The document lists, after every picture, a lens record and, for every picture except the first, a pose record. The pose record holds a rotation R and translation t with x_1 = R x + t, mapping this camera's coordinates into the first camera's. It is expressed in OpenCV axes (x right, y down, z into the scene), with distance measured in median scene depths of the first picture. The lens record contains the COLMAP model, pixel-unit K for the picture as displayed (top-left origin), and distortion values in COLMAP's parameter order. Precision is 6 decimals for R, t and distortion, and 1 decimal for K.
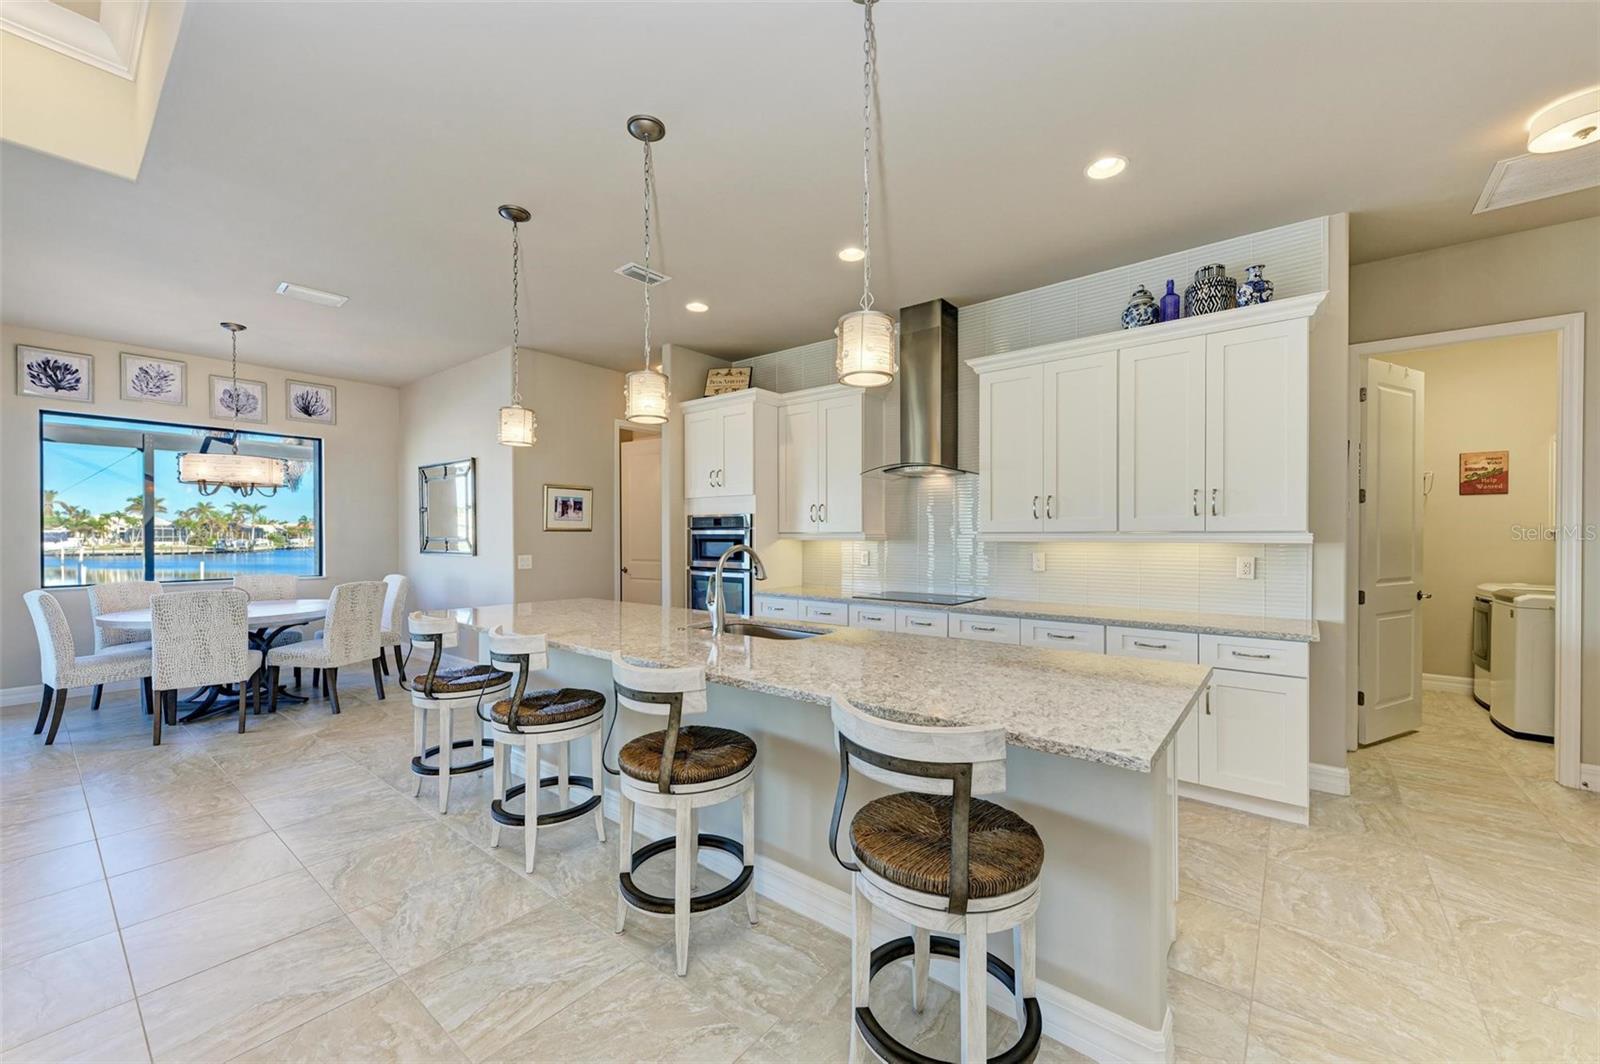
lens RADIAL K [[621.6, 0, 797.6], [0, 621.6, 540.6], [0, 0, 1]] dist [0.003629, 0.000075]
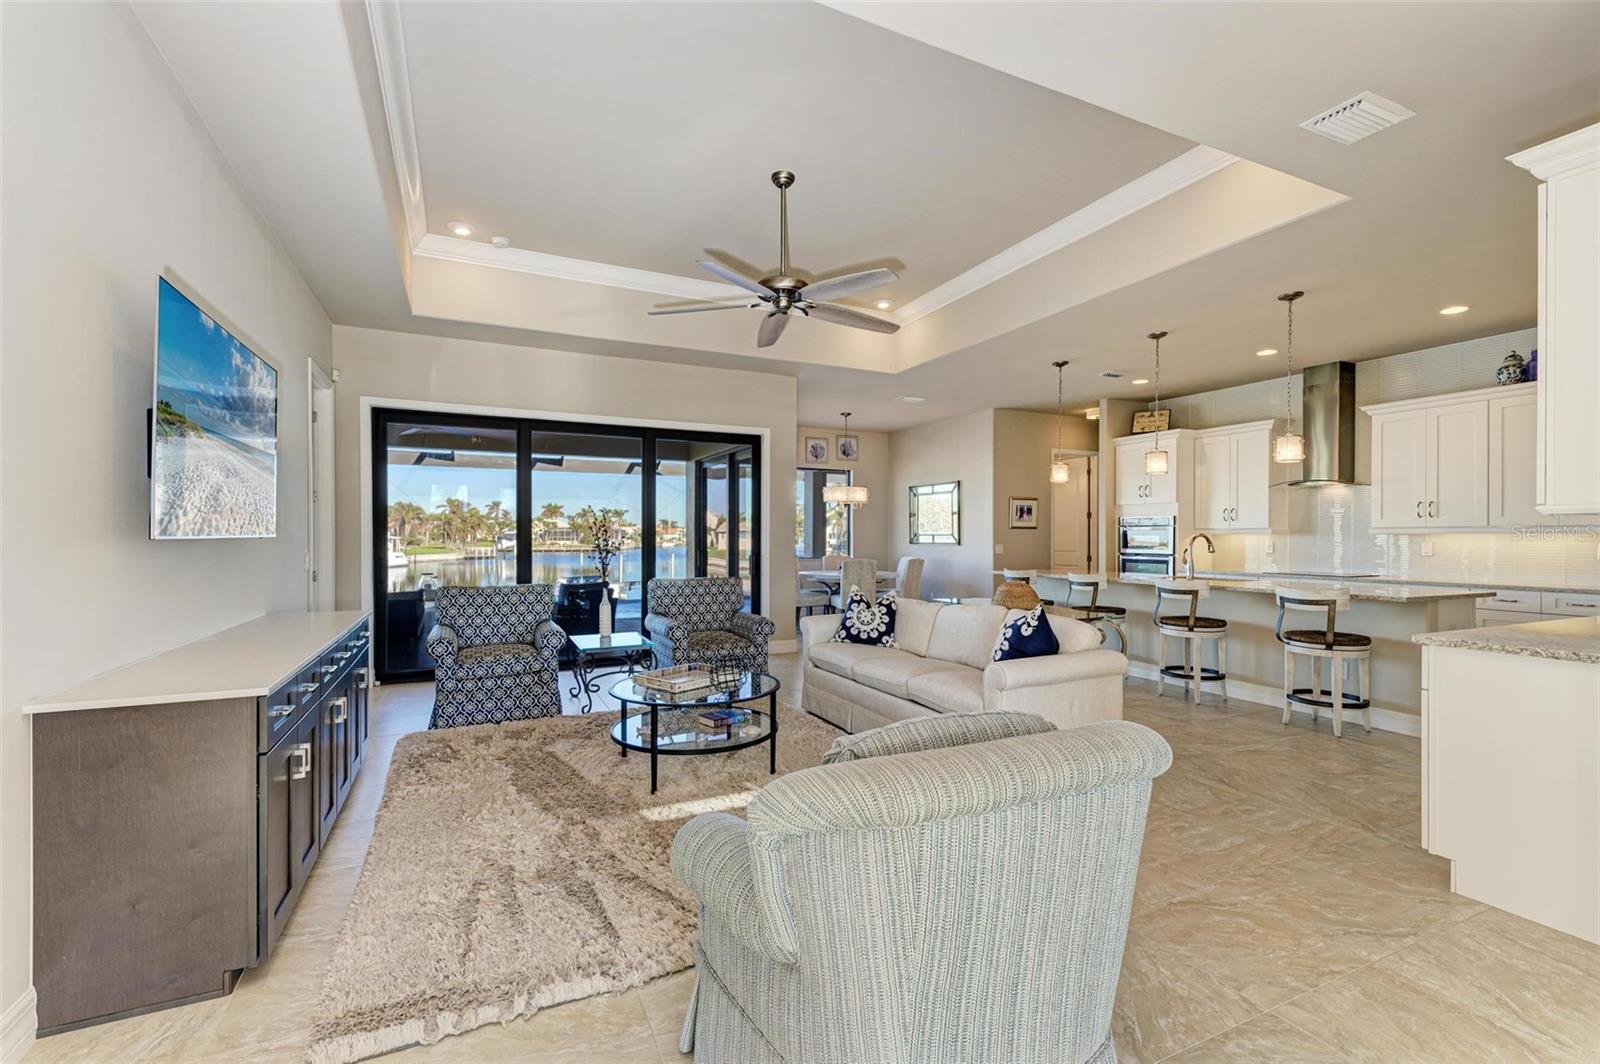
lens RADIAL K [[709.8, 0, 783.6], [0, 709.8, 540.6], [0, 0, 1]] dist [0.008333, -0.002435]
pose [[0.896684, 0.003625, -0.442656, -0.151224], [-0.005044, 0.999985, -0.002028, 0.021445], [0.442642, 0.004051, 0.896689, -0.839276]]
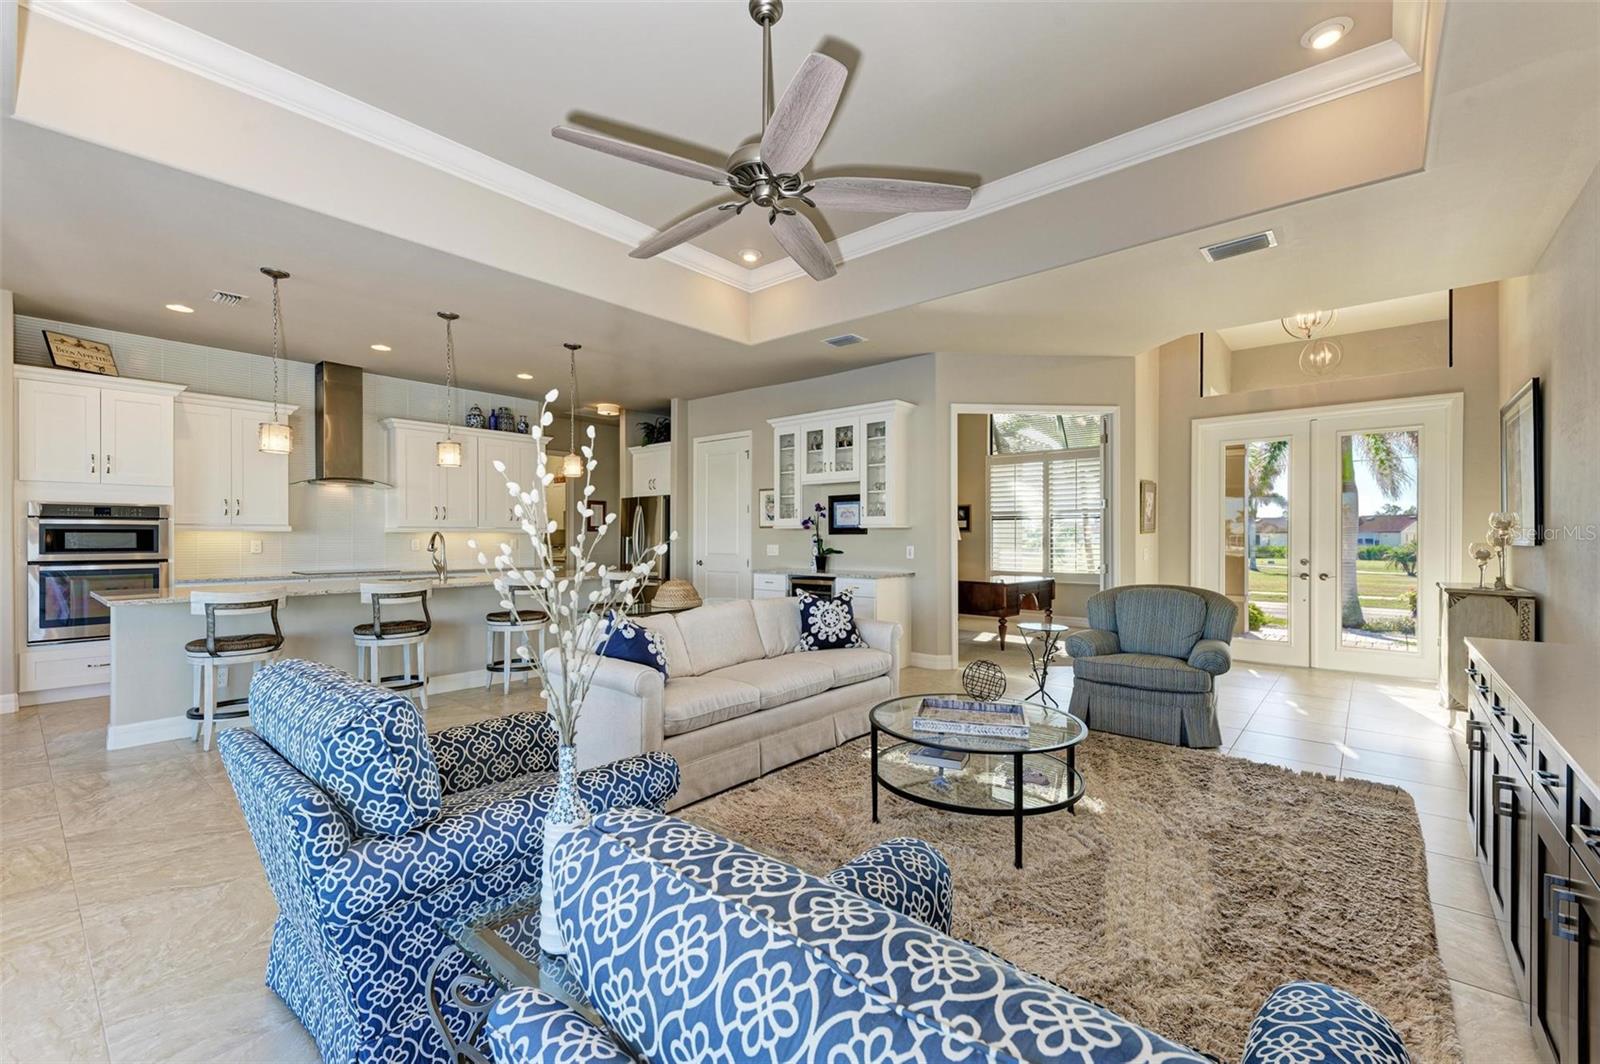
lens RADIAL K [[663.1, 0, 798.0], [0, 663.1, 536.3], [0, 0, 1]] dist [-0.000472, -0.000047]
pose [[0.038688, -0.000104, 0.999251, -1.123083], [0.007929, 0.999969, -0.000203, 0.016965], [-0.999220, 0.007931, 0.038688, -0.086250]]
